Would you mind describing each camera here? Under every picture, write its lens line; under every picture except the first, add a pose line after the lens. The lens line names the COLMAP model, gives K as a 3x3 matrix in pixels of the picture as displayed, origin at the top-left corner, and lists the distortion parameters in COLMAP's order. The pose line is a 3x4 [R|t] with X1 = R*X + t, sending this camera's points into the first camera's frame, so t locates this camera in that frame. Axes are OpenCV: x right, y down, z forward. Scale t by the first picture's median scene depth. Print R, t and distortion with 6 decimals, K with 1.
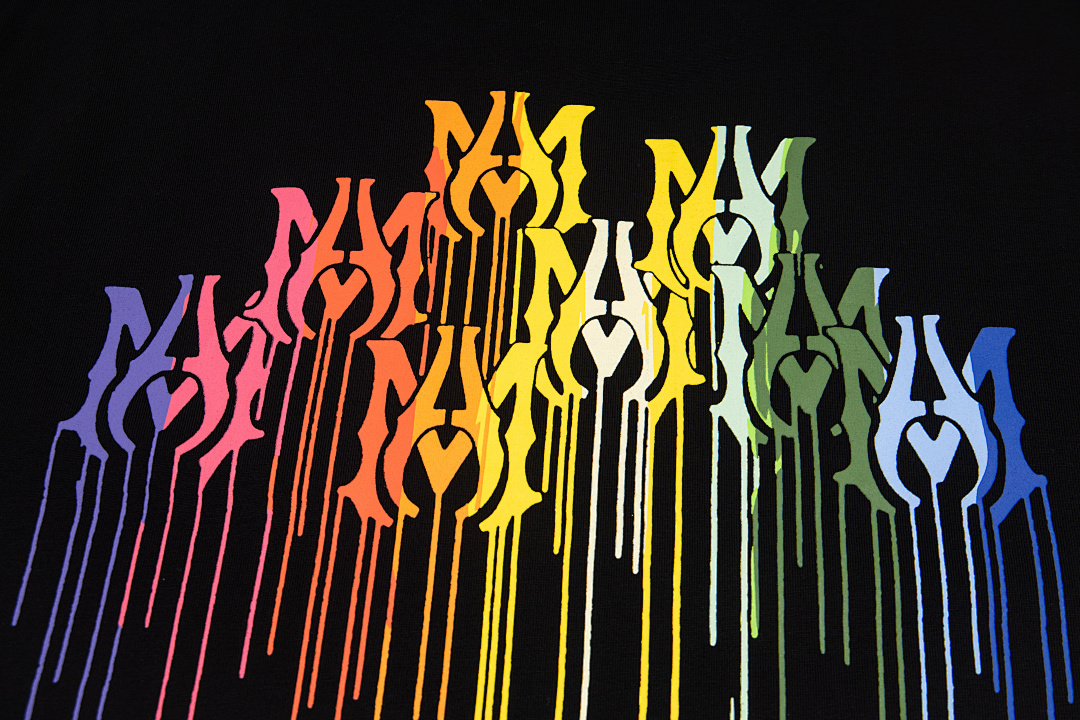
lens RADIAL K [[1557.6, 0, 538.5], [0, 1557.6, 359.7], [0, 0, 1]] dist [0.028532, 0.000000]
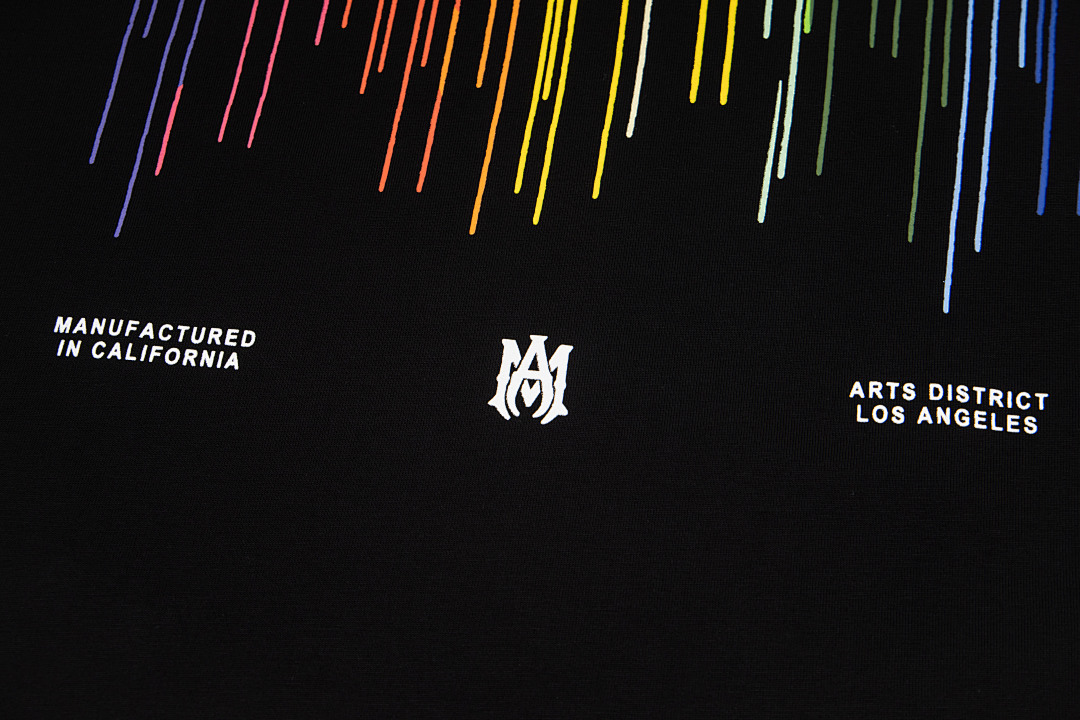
lens RADIAL K [[1557.6, 0, 541.6], [0, 1557.6, 360.3], [0, 0, 1]] dist [0.028532, 0.000000]
pose [[0.997256, 0.052700, -0.051983, 0.028448], [-0.045915, 0.991213, 0.124052, 0.277881], [0.058064, -0.121325, 0.990913, -0.067752]]
